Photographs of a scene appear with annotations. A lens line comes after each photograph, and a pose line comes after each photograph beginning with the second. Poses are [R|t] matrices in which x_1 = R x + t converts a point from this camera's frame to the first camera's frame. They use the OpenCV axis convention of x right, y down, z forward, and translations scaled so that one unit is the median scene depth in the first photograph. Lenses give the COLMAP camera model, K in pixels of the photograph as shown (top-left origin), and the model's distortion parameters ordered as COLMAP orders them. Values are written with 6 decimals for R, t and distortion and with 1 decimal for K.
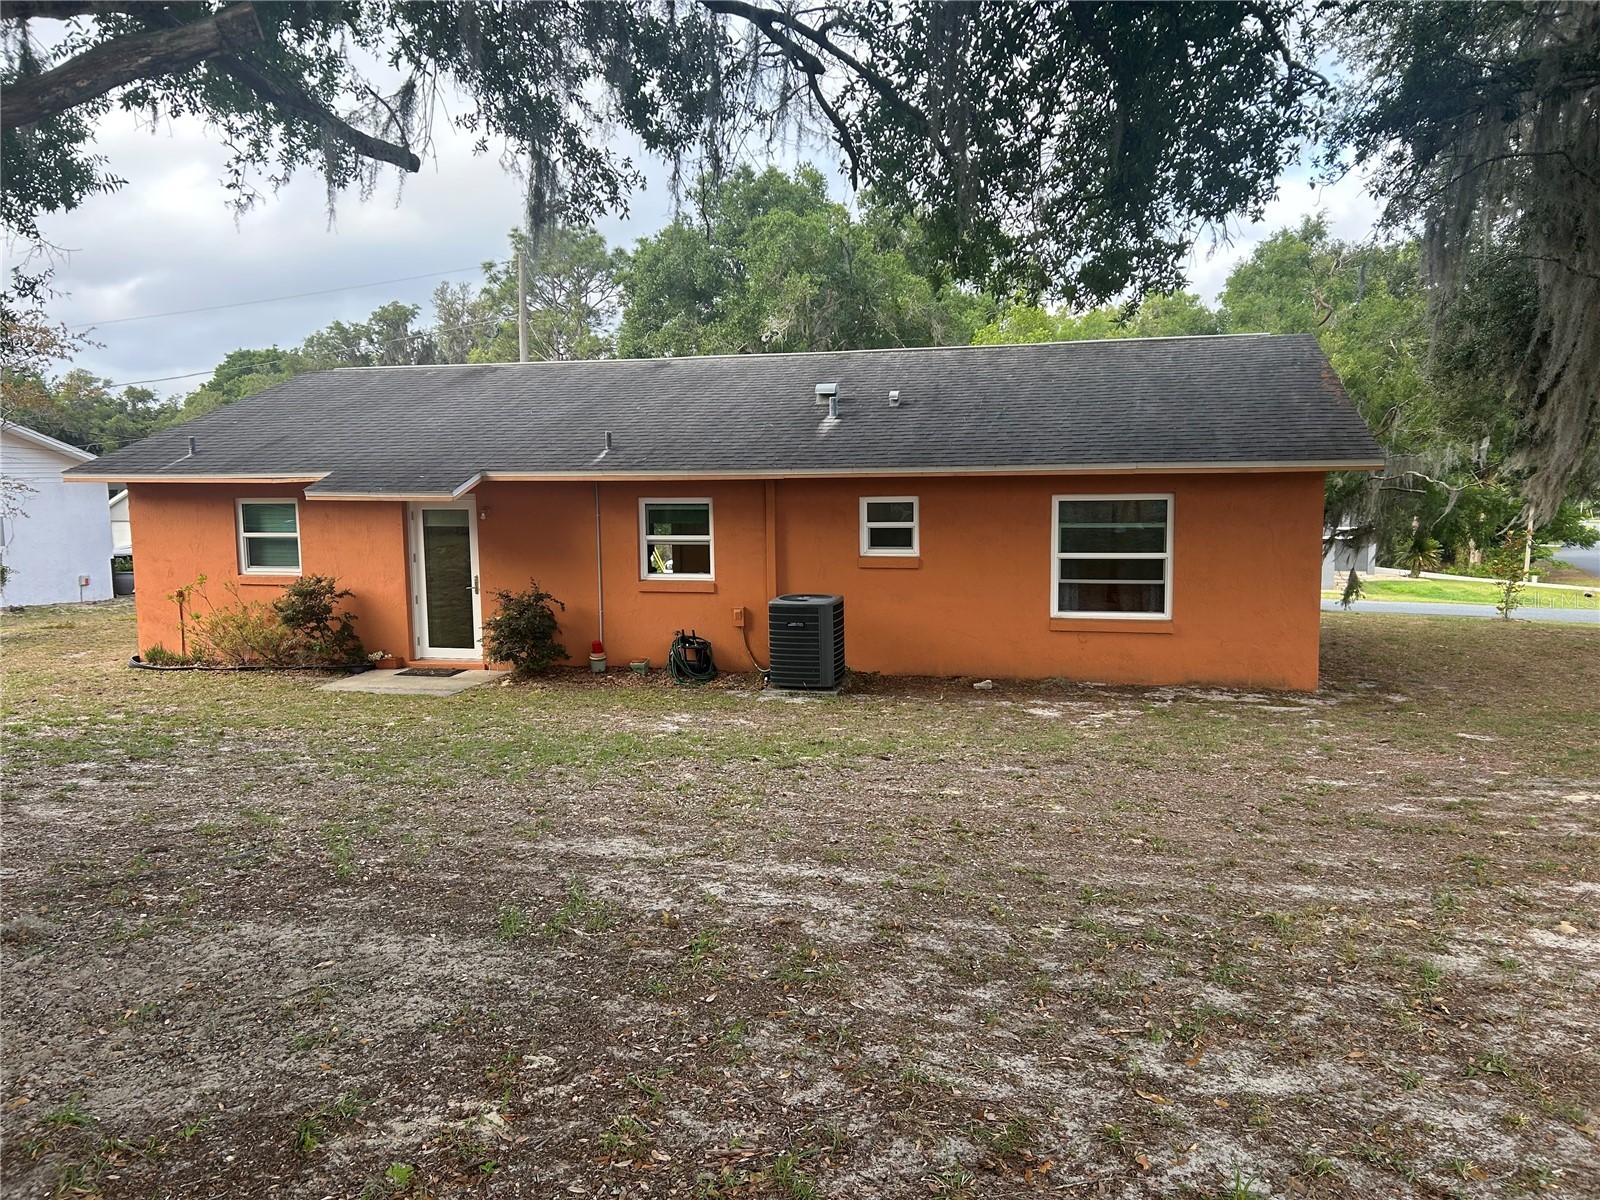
lens RADIAL K [[1191.7, 0, 806.5], [0, 1191.7, 599.5], [0, 0, 1]] dist [0.068317, -0.047314]
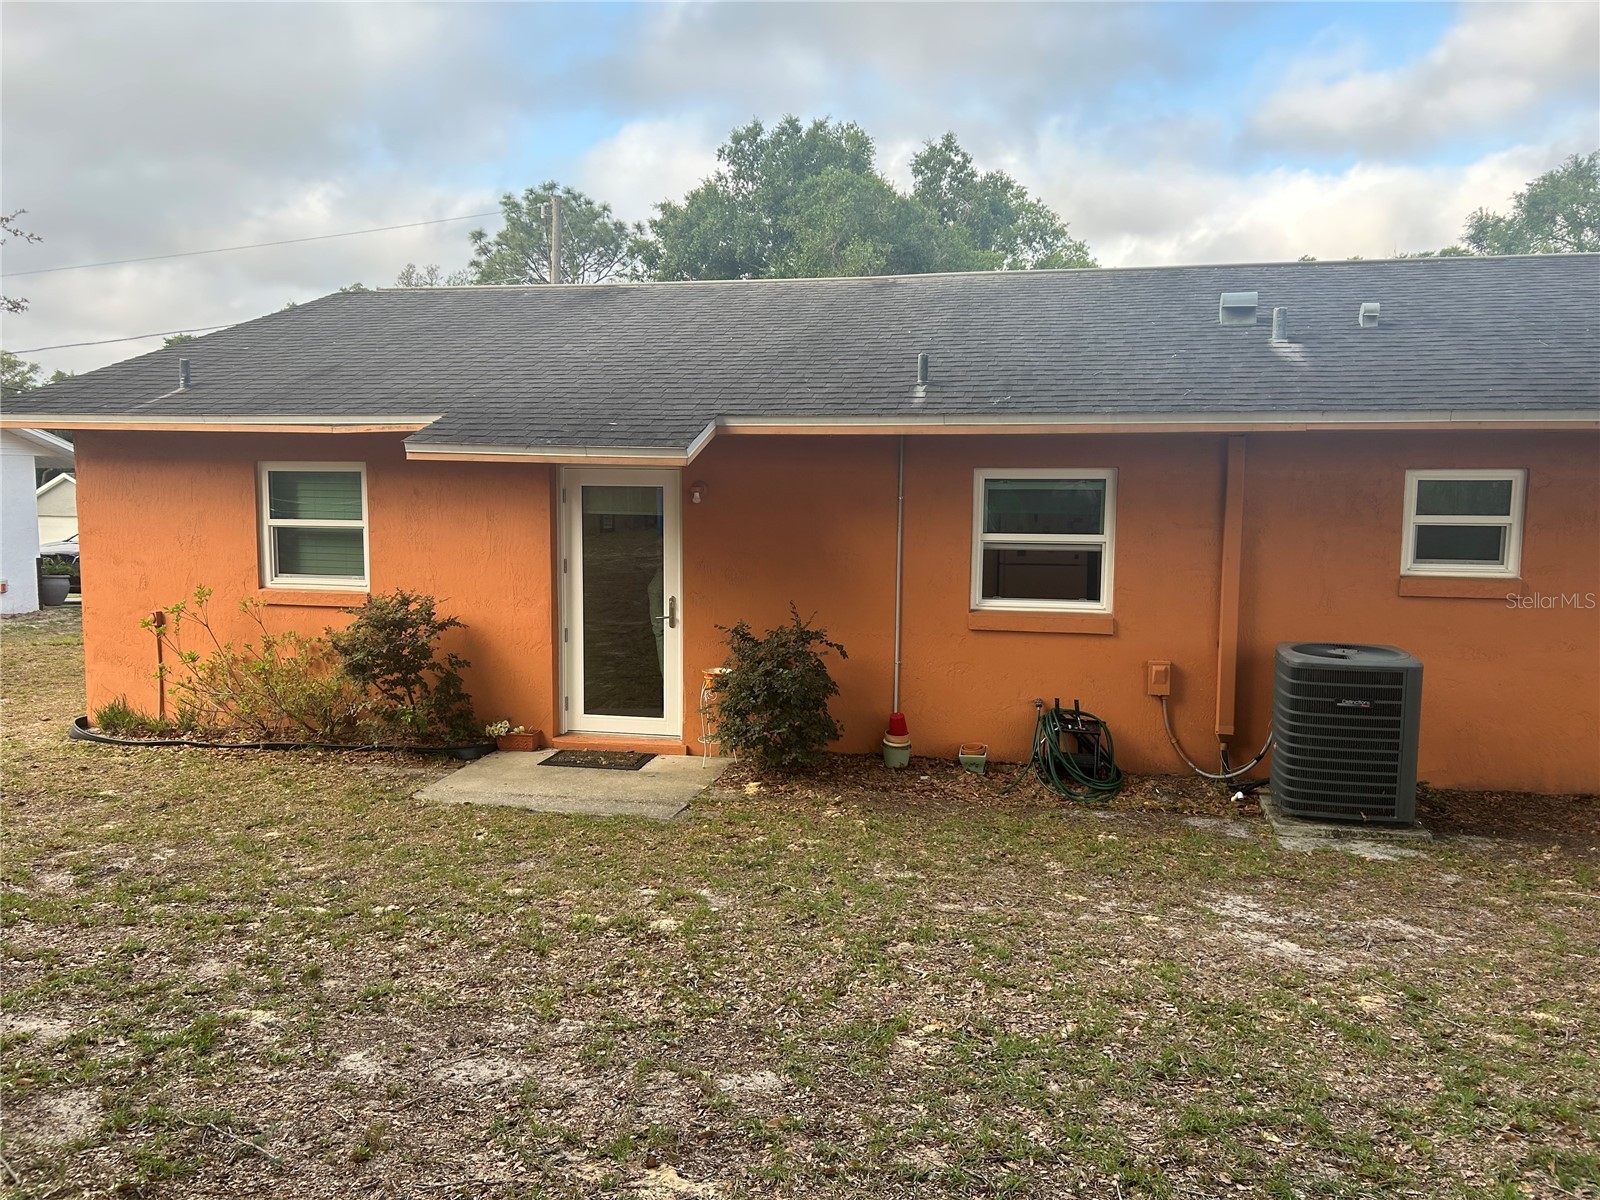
lens RADIAL K [[1191.7, 0, 800.0], [0, 1191.7, 597.1], [0, 0, 1]] dist [0.068317, -0.047314]
pose [[0.998920, 0.016076, 0.043583, -0.236925], [-0.015567, 0.999807, -0.011988, -0.013640], [-0.043767, 0.011296, 0.998978, 0.401664]]
